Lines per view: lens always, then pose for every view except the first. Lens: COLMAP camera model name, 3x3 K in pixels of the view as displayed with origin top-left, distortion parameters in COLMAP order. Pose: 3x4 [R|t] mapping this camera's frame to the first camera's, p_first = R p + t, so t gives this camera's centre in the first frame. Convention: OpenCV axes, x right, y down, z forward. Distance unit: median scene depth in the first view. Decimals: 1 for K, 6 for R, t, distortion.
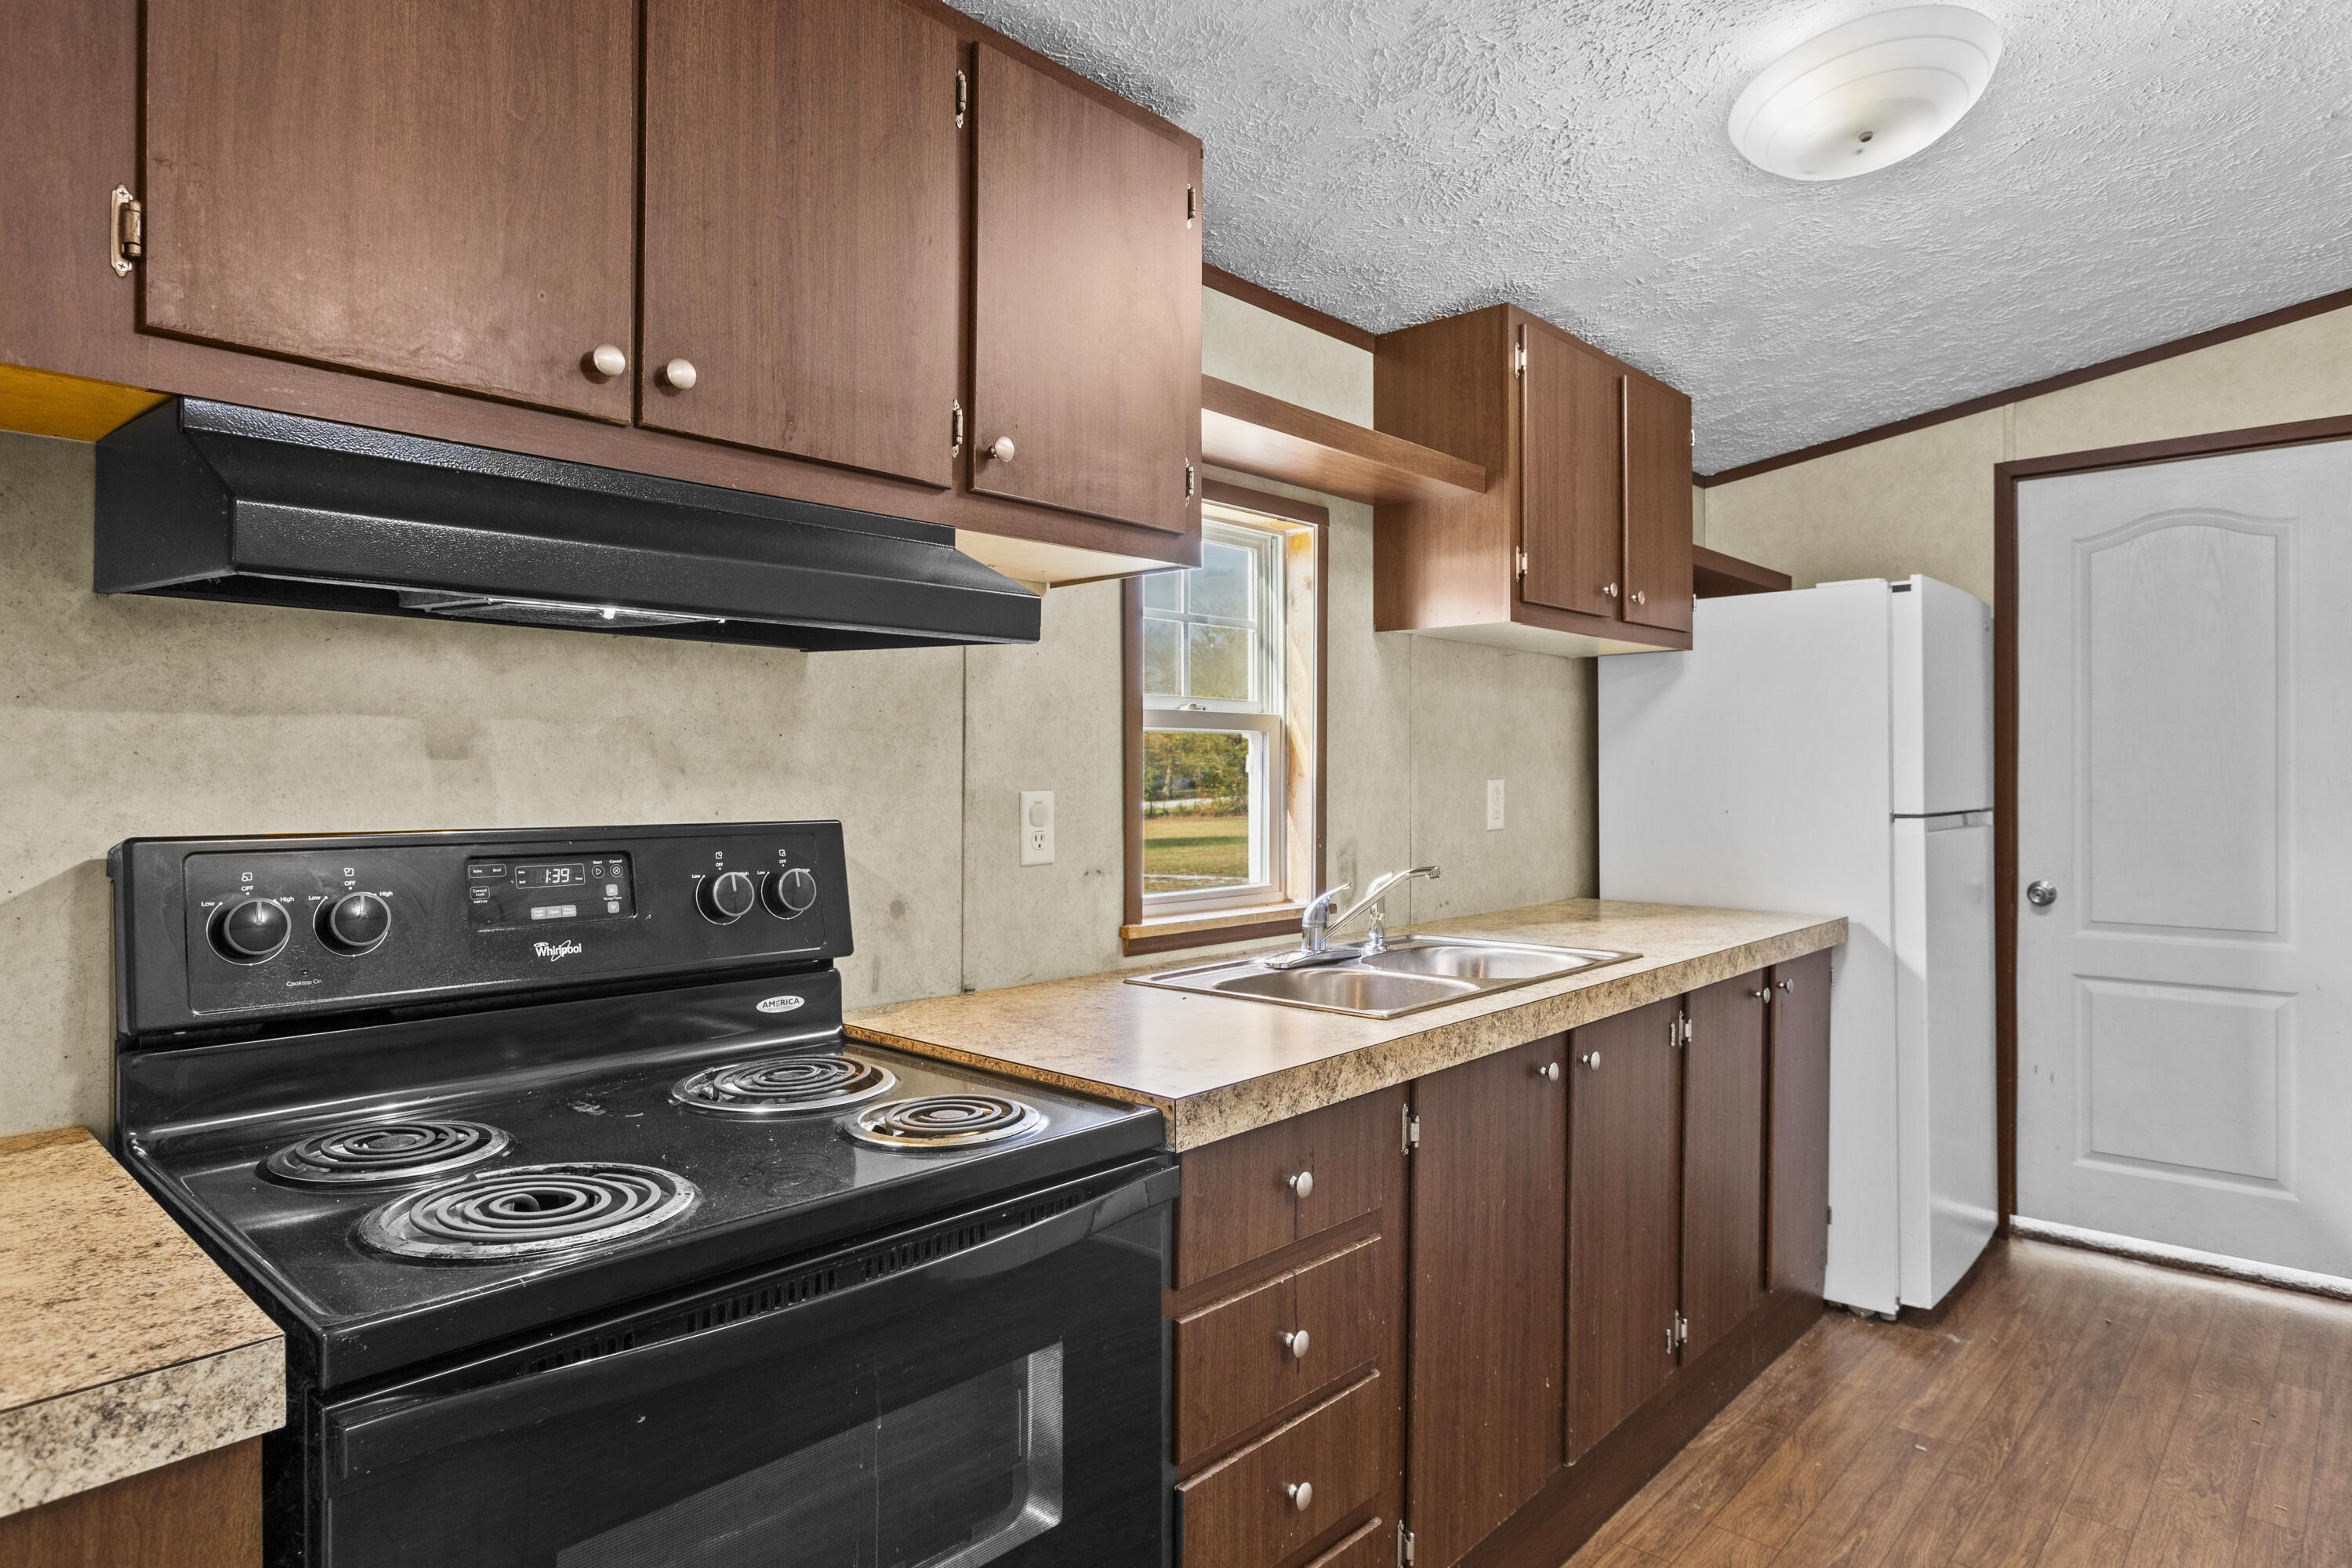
lens RADIAL K [[1358.2, 0, 1149.2], [0, 1358.2, 784.4], [0, 0, 1]] dist [-0.007078, 0.003540]
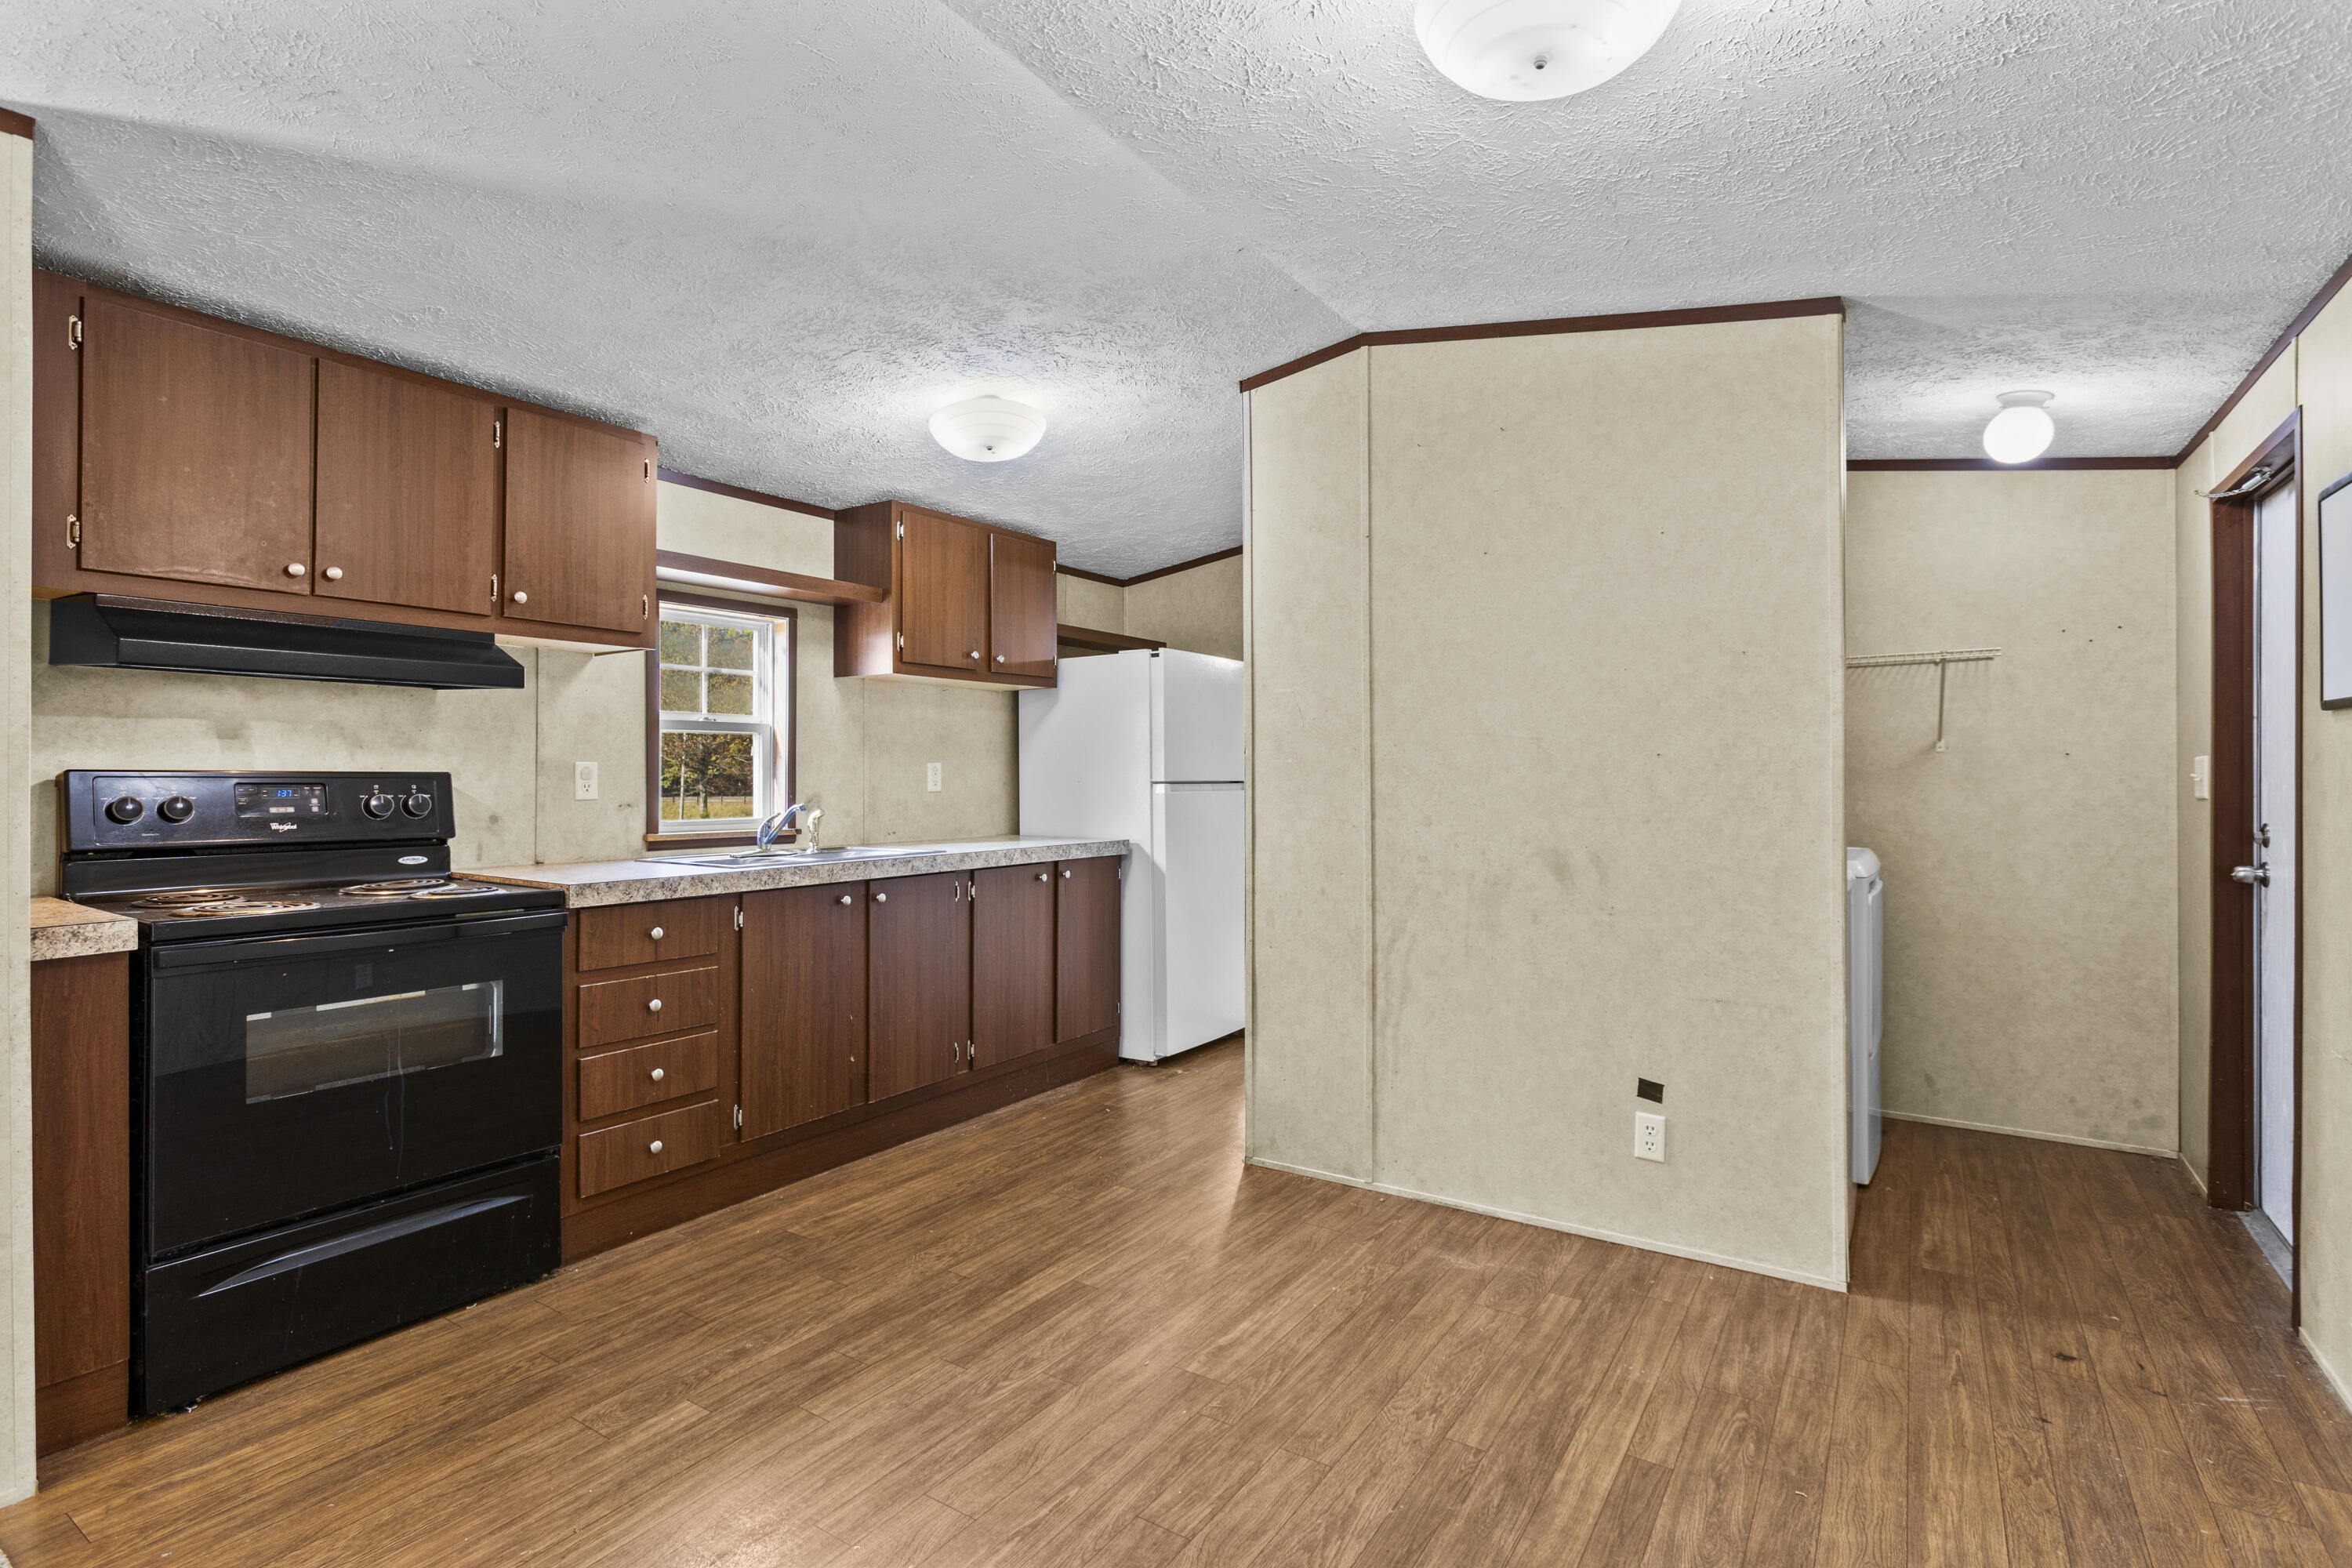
lens RADIAL K [[1140.1, 0, 1144.8], [0, 1140.1, 776.4], [0, 0, 1]] dist [-0.003458, 0.004714]
pose [[0.989412, -0.000726, 0.145135, 0.534467], [0.002111, 0.999954, -0.009387, 0.048909], [-0.145121, 0.009594, 0.989367, -0.811365]]
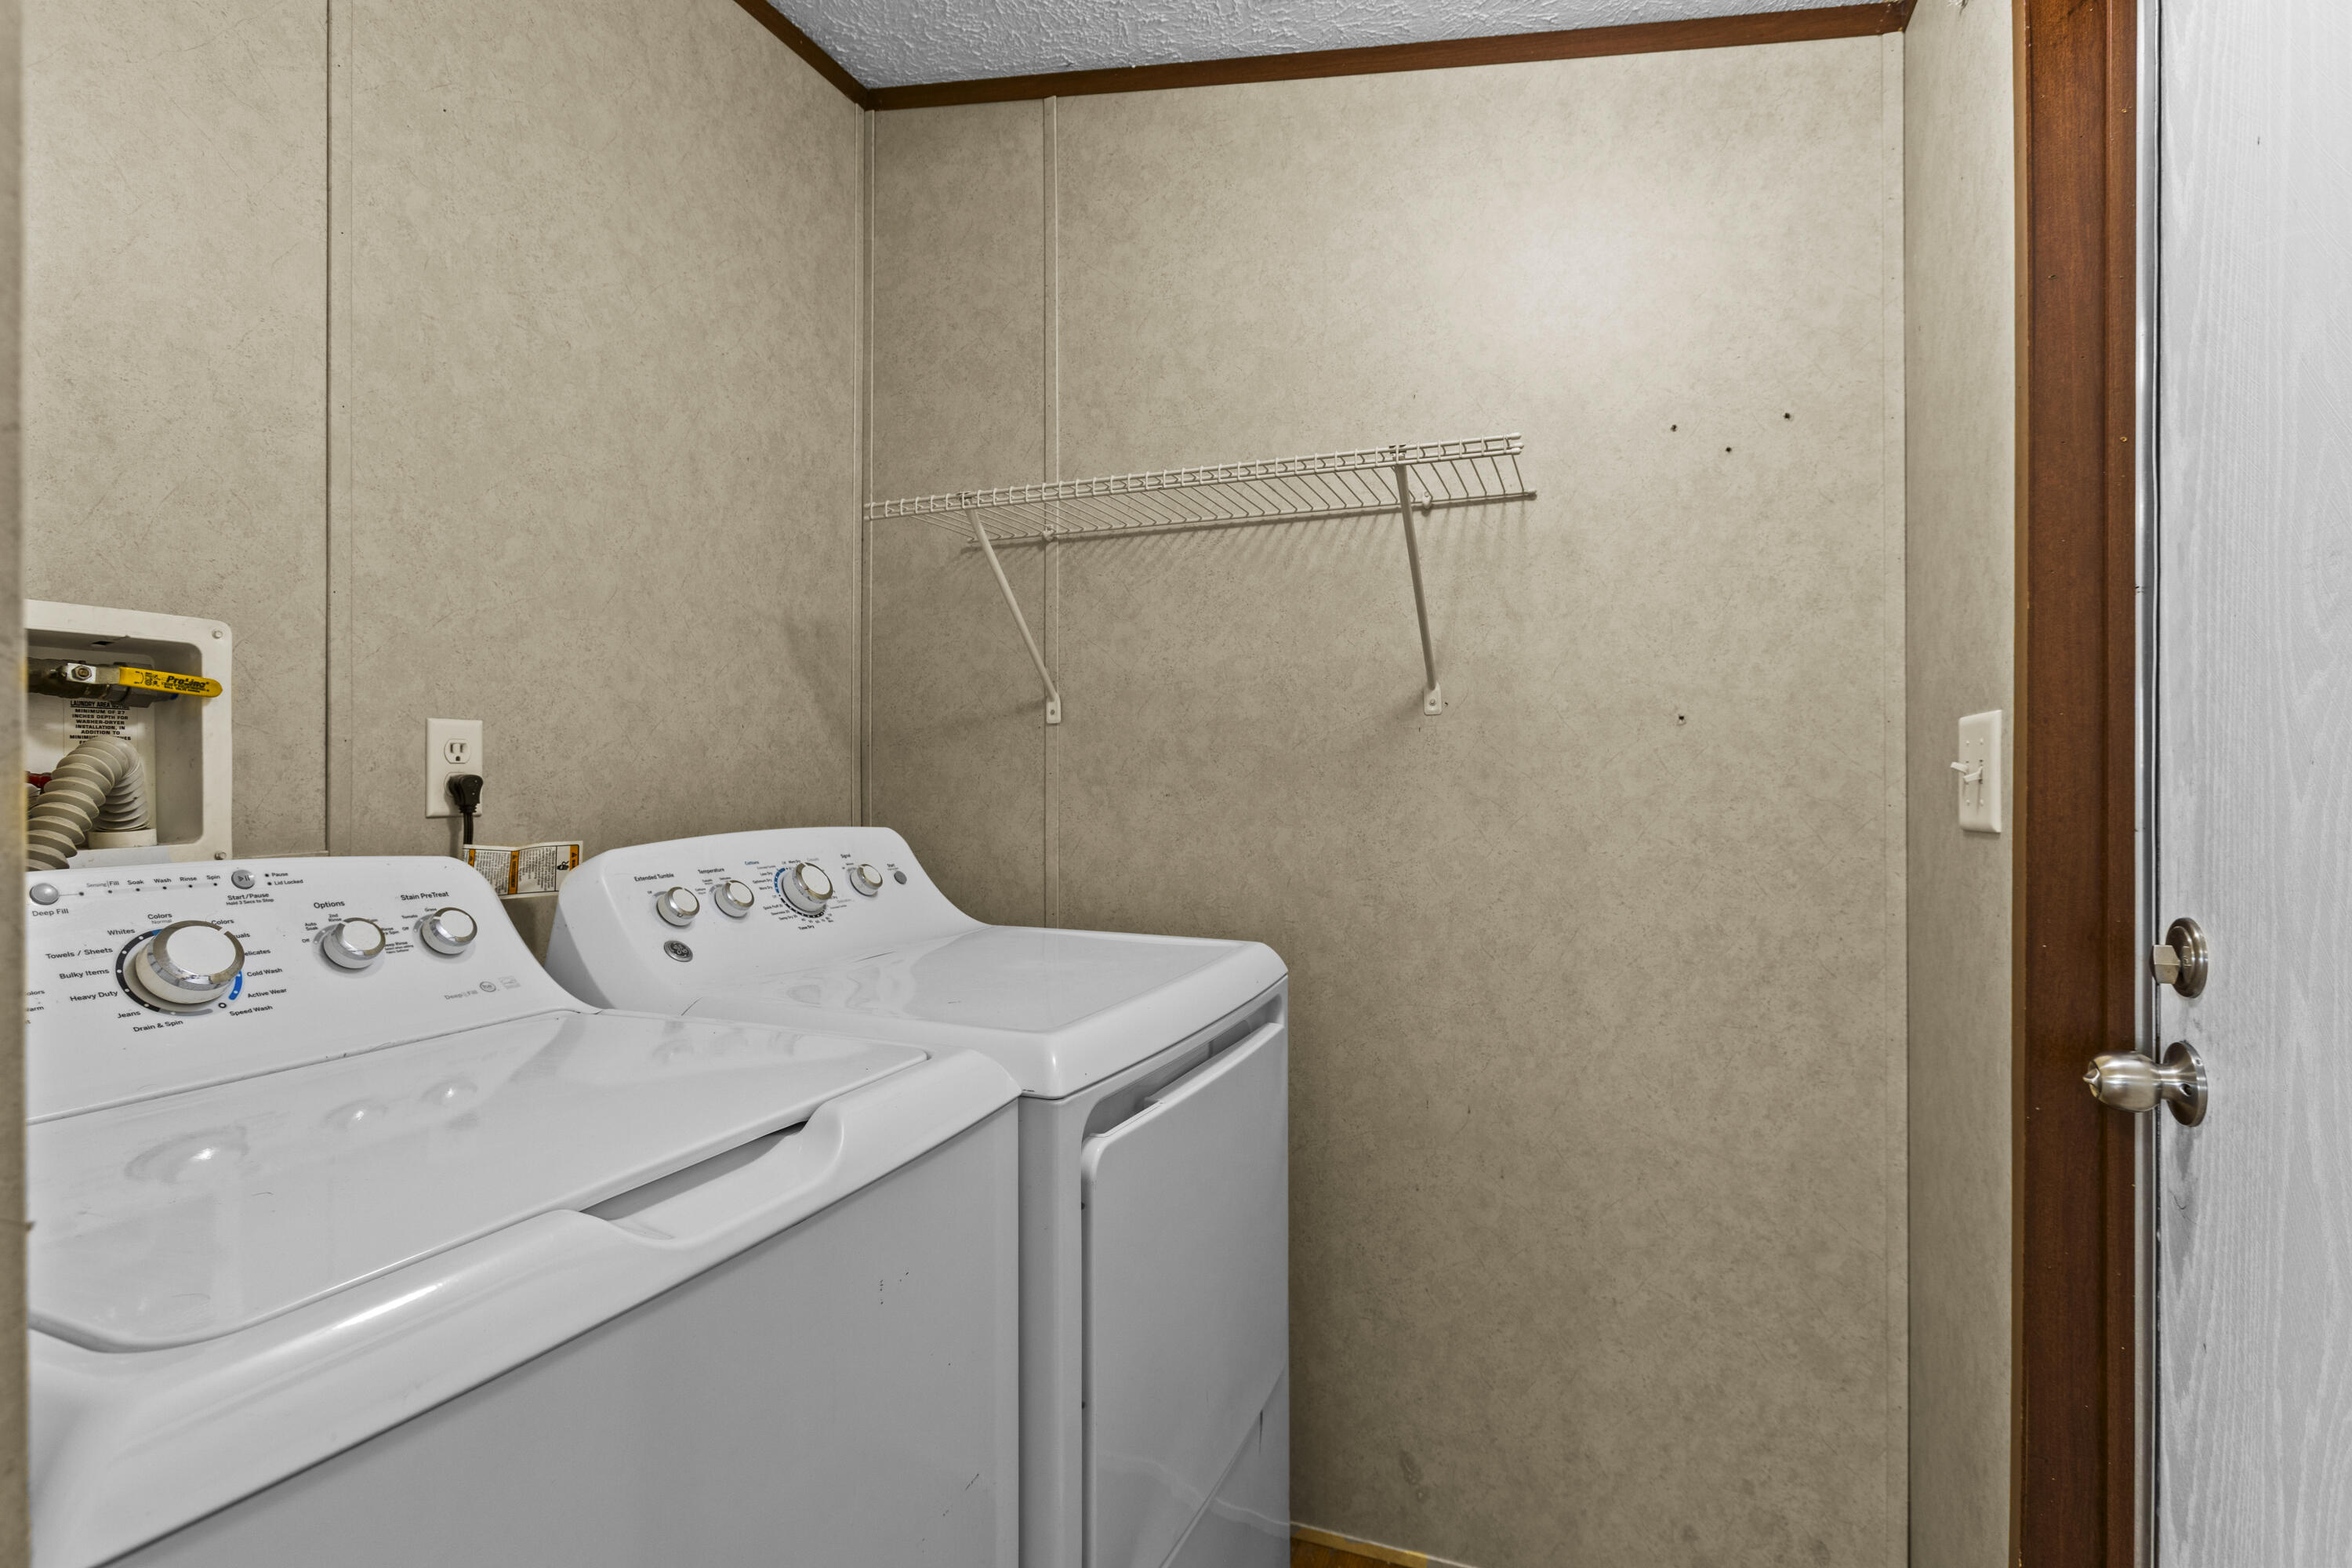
lens RADIAL K [[1140.1, 0, 1170.9], [0, 1140.1, 776.5], [0, 0, 1]] dist [-0.003458, 0.004714]
pose [[0.938856, 0.001610, 0.344307, 1.741193], [0.001592, 0.999958, -0.009017, 0.045333], [-0.344307, 0.009014, 0.938814, 0.234759]]
